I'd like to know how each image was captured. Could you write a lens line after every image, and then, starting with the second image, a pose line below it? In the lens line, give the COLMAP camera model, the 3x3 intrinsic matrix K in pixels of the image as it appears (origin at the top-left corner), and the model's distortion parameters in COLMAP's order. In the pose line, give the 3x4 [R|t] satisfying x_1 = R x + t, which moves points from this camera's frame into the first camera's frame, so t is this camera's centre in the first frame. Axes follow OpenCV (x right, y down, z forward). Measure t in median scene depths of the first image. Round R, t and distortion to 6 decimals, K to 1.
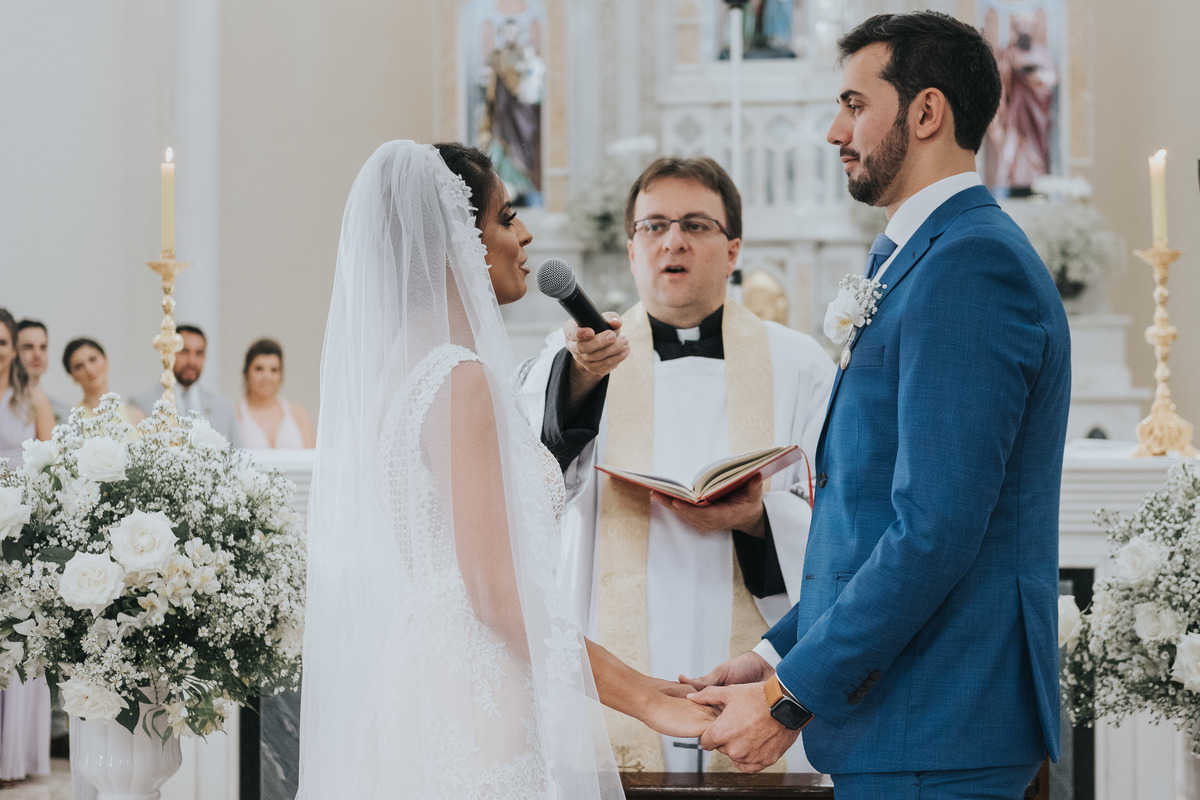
lens RADIAL K [[2472.1, 0, 602.5], [0, 2472.1, 422.1], [0, 0, 1]] dist [-0.005123, -0.166120]
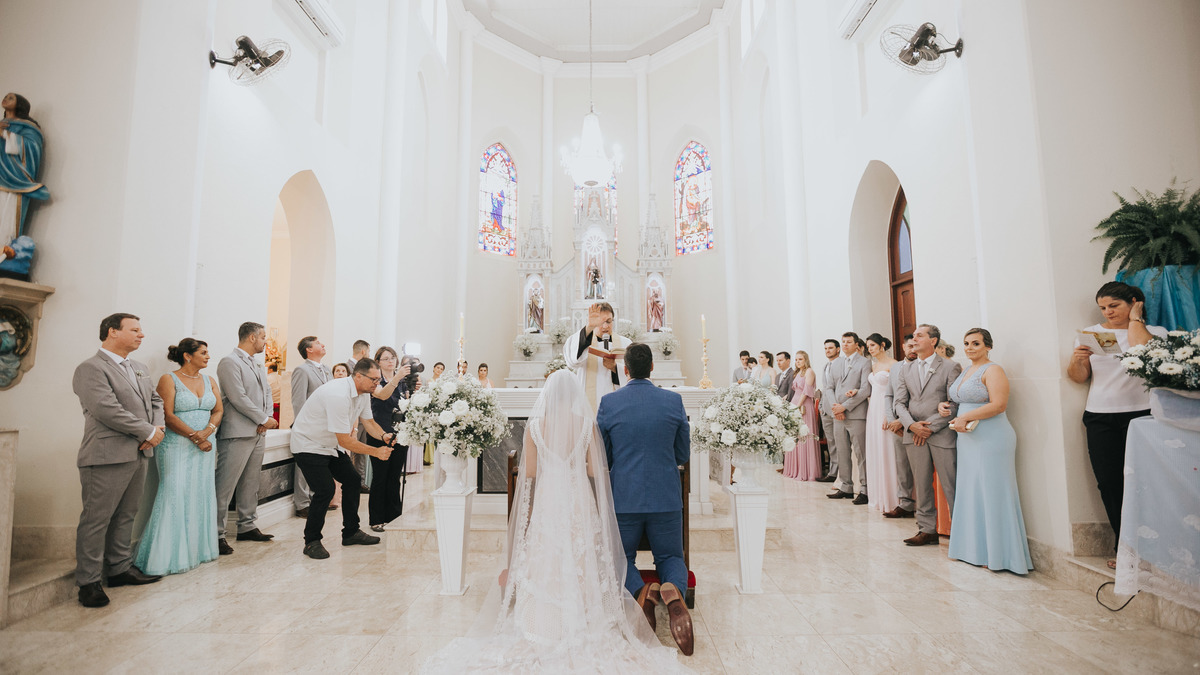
lens RADIAL K [[576.0, 0, 596.1], [0, 576.0, 338.3], [0, 0, 1]] dist [-0.050910, 0.012673]
pose [[0.996880, 0.007884, 0.078538, -0.042977], [-0.001300, 0.996504, -0.083538, 0.014114], [-0.078922, 0.083175, 0.993405, 0.070491]]
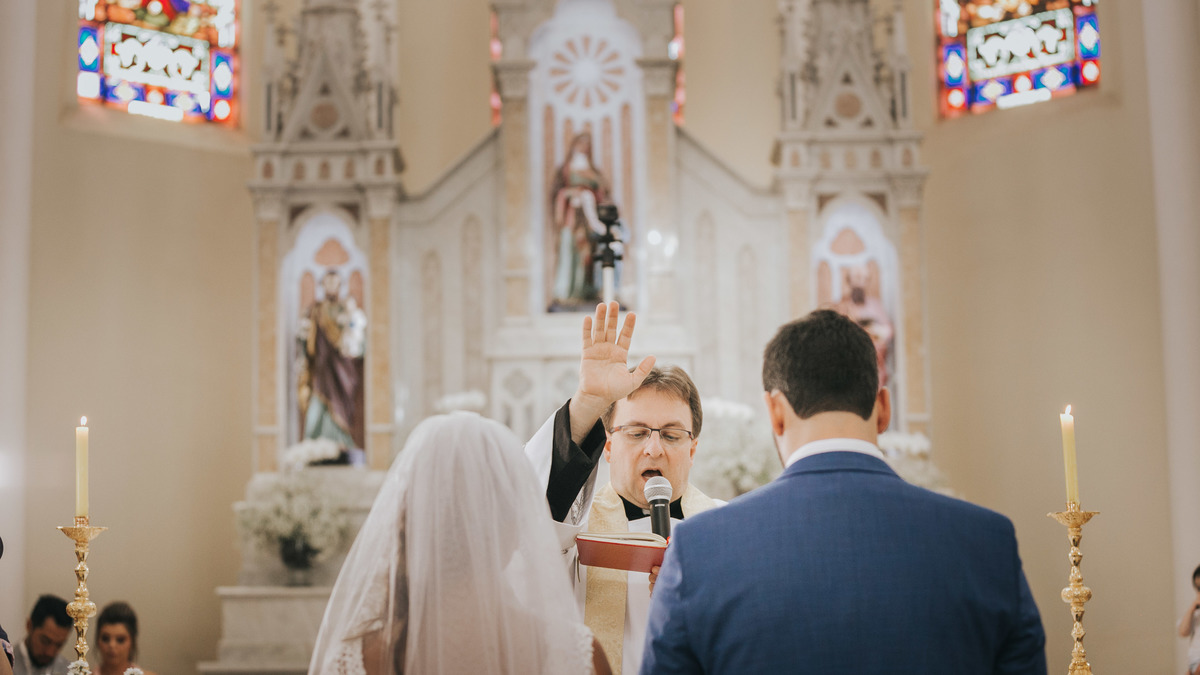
lens RADIAL K [[2636.1, 0, 600.0], [0, 2636.1, 337.5], [0, 0, 1]] dist [-0.237787, -0.083774]
pose [[0.996119, 0.001705, 0.088000, -0.086116], [0.009981, 0.991174, -0.132191, -0.000277], [-0.087449, 0.132556, 0.987310, -0.077938]]
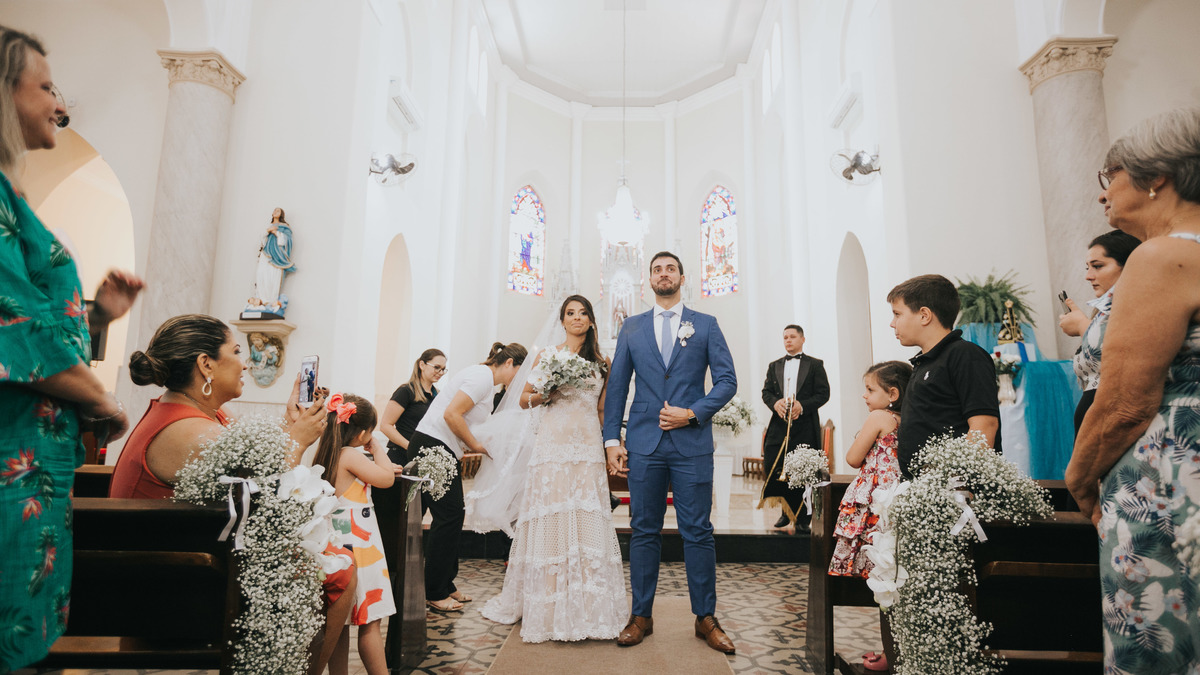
lens RADIAL K [[707.8, 0, 590.5], [0, 707.8, 334.0], [0, 0, 1]] dist [-0.065025, 0.000484]
pose [[0.998666, 0.029362, 0.042478, -0.167983], [-0.022300, 0.987175, -0.158079, 0.169314], [-0.046574, 0.156921, 0.986512, -0.921156]]
